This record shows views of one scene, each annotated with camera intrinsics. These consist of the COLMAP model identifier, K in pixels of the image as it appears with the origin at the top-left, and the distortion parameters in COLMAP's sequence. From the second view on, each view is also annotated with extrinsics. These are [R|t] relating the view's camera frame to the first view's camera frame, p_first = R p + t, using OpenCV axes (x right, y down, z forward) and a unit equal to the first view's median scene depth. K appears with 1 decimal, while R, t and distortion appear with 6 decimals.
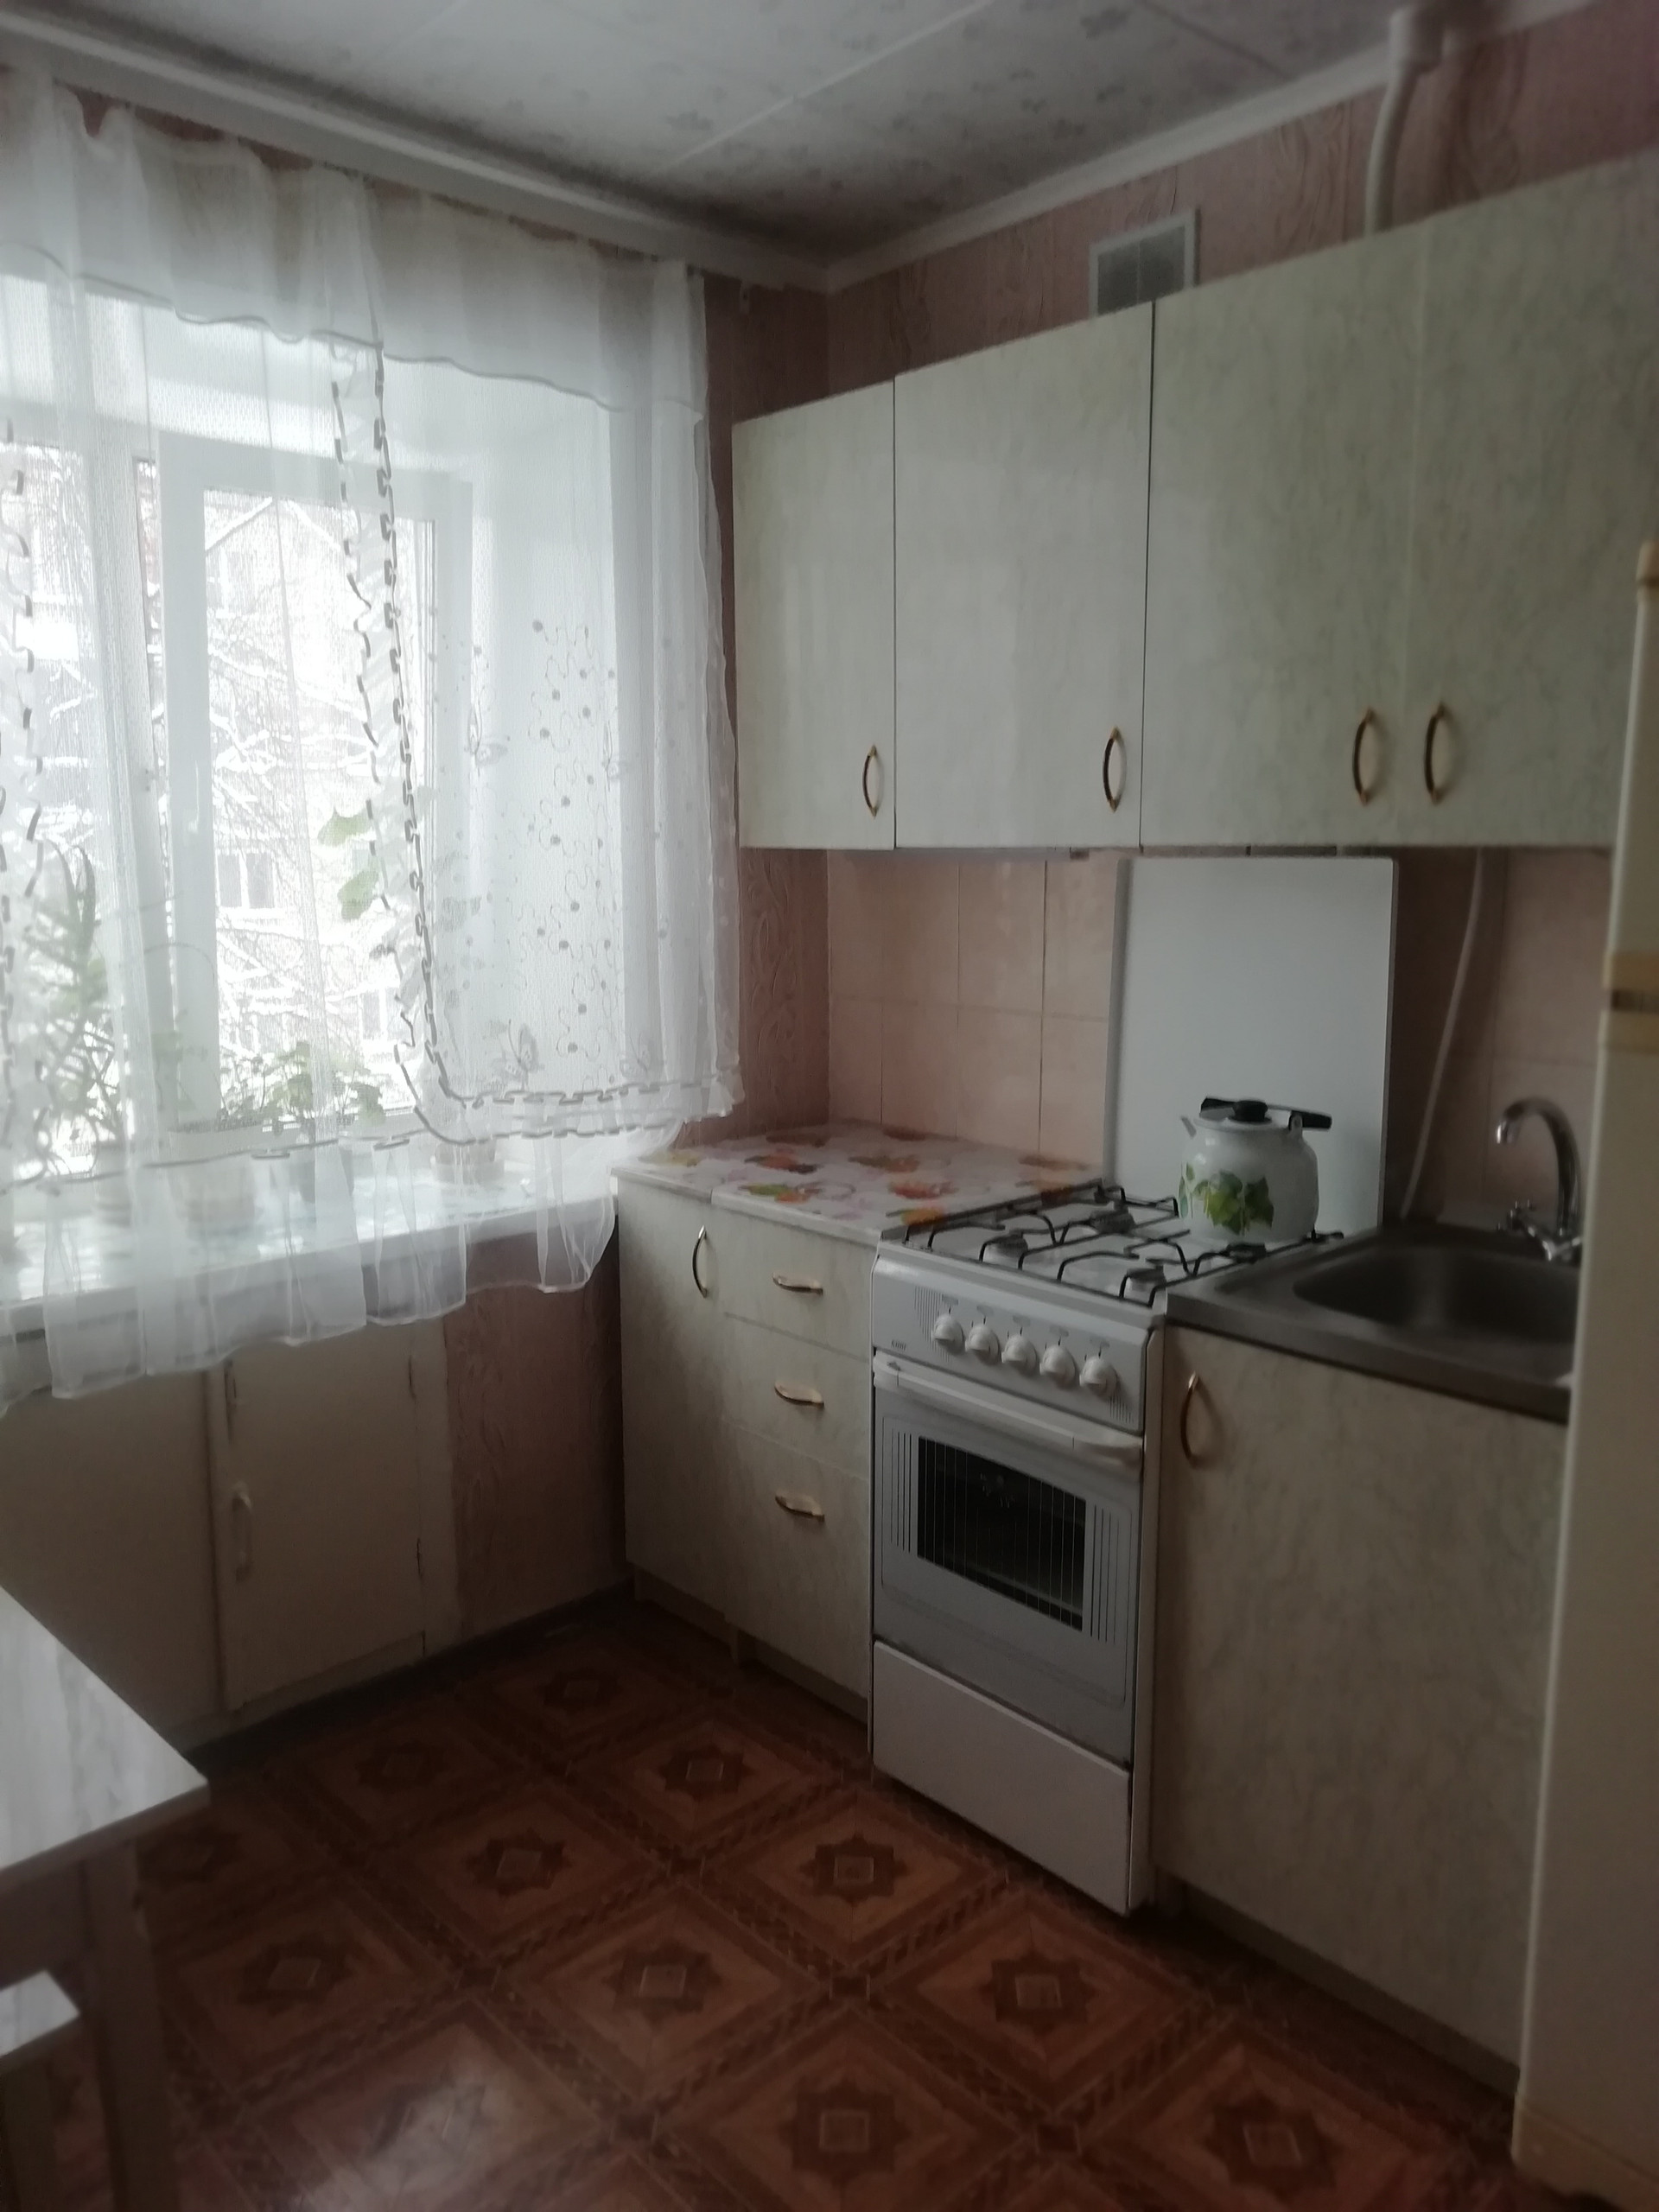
lens RADIAL K [[1661.4, 0, 829.5], [0, 1661.4, 1106.0], [0, 0, 1]] dist [0.032782, -0.013770]
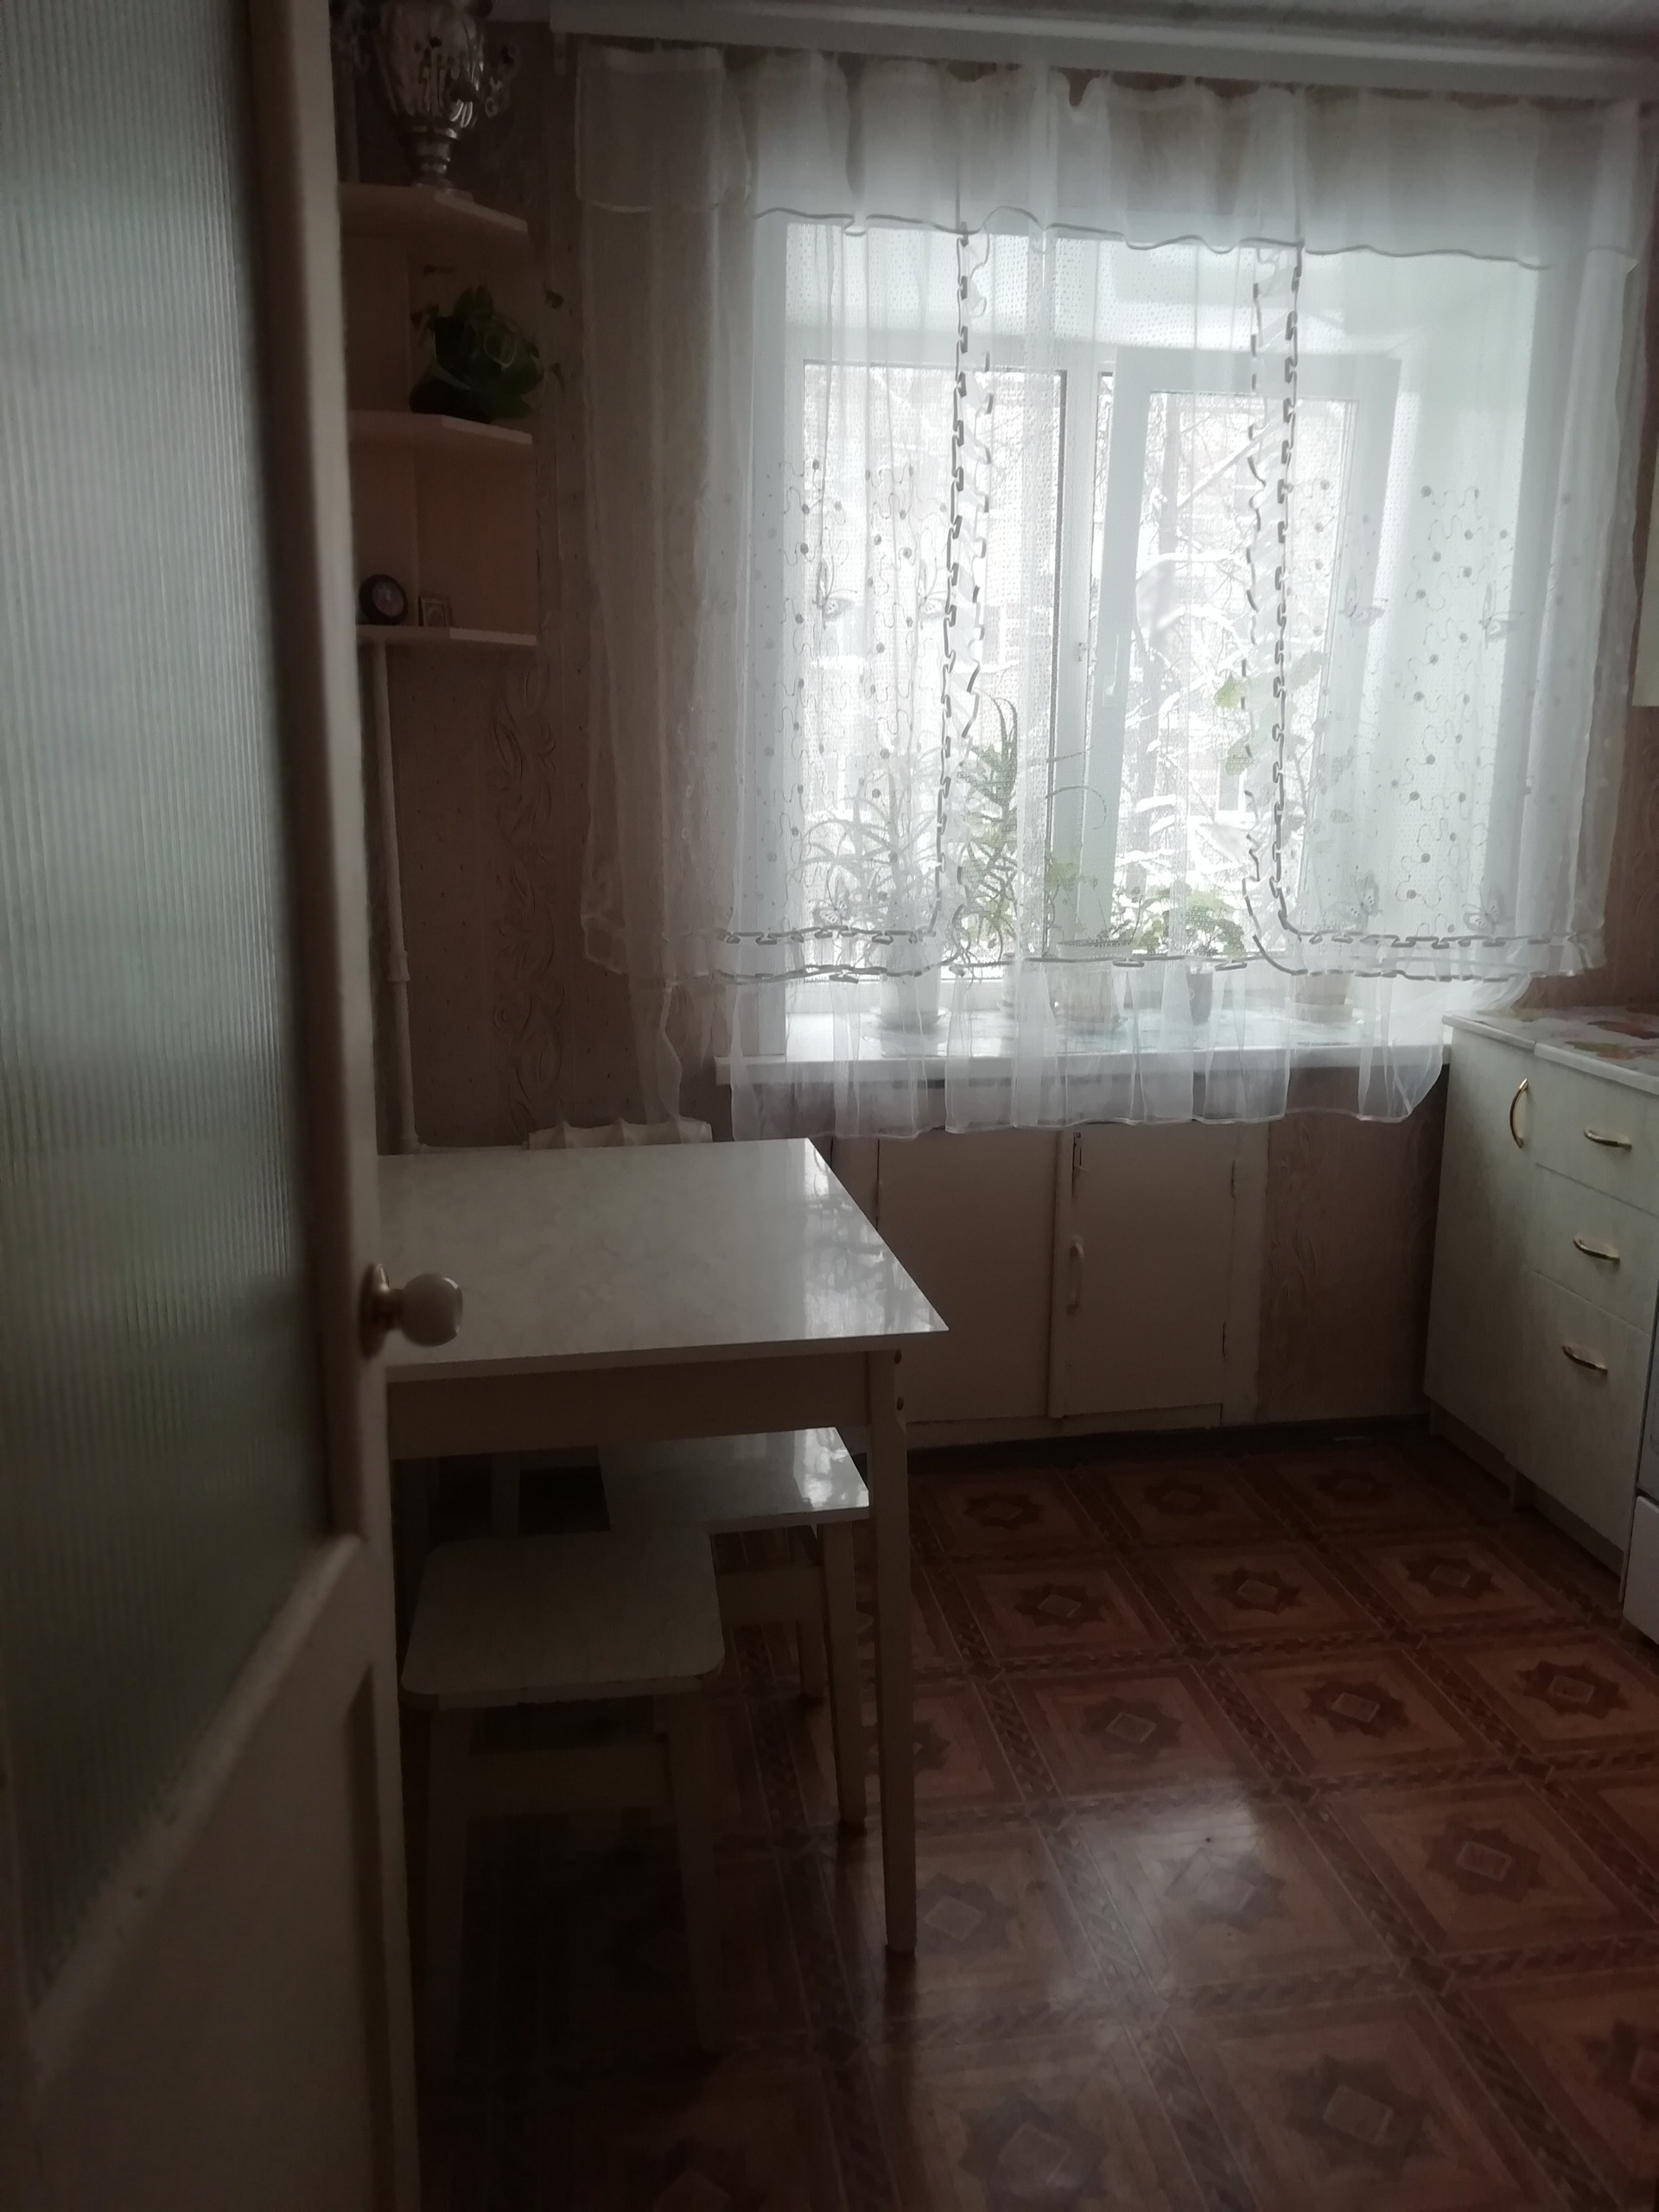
lens RADIAL K [[1661.4, 0, 829.5], [0, 1661.4, 1106.0], [0, 0, 1]] dist [0.032782, -0.013770]
pose [[0.836412, 0.124086, -0.533871, 0.128053], [-0.095520, 0.992131, 0.080947, 0.051494], [0.539714, -0.016709, 0.841683, -0.110343]]
